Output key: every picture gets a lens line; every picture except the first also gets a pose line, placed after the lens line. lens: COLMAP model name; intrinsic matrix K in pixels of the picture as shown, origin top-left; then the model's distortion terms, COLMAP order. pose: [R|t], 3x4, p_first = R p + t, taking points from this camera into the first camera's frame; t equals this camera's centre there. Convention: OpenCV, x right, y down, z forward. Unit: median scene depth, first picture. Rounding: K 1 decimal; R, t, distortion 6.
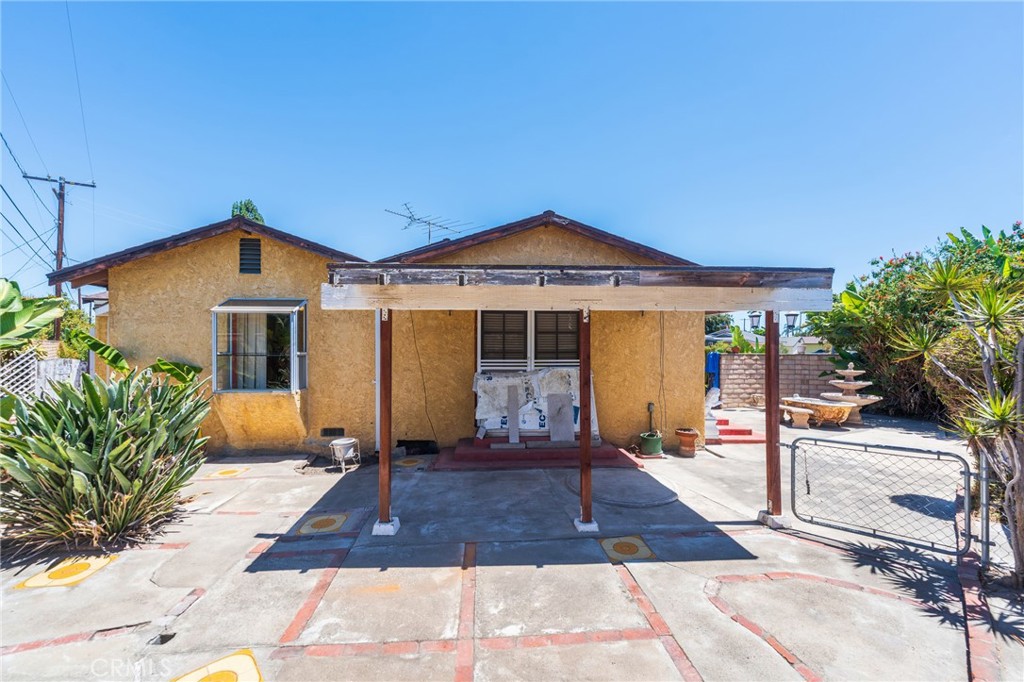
lens RADIAL K [[415.1, 0, 517.4], [0, 415.1, 345.9], [0, 0, 1]] dist [-0.001059, -0.000413]
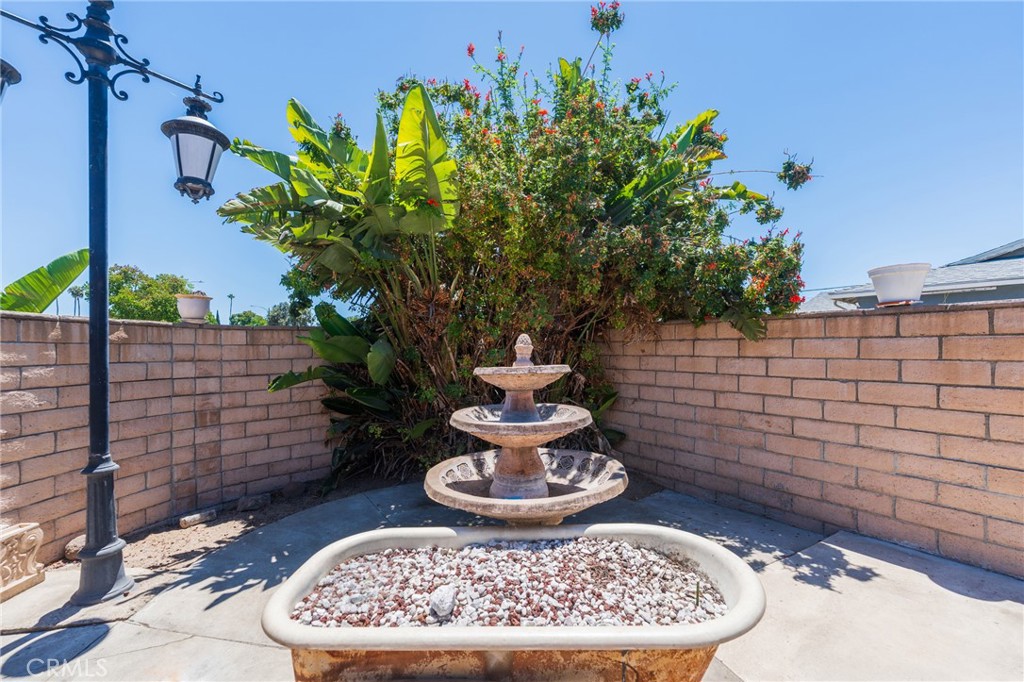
lens RADIAL K [[415.1, 0, 515.1], [0, 415.1, 349.9], [0, 0, 1]] dist [-0.001059, -0.000413]
pose [[0.131422, -0.004423, 0.991317, 0.490298], [0.000430, 0.999990, 0.004404, 0.041980], [-0.991326, -0.000153, 0.131422, 0.849981]]
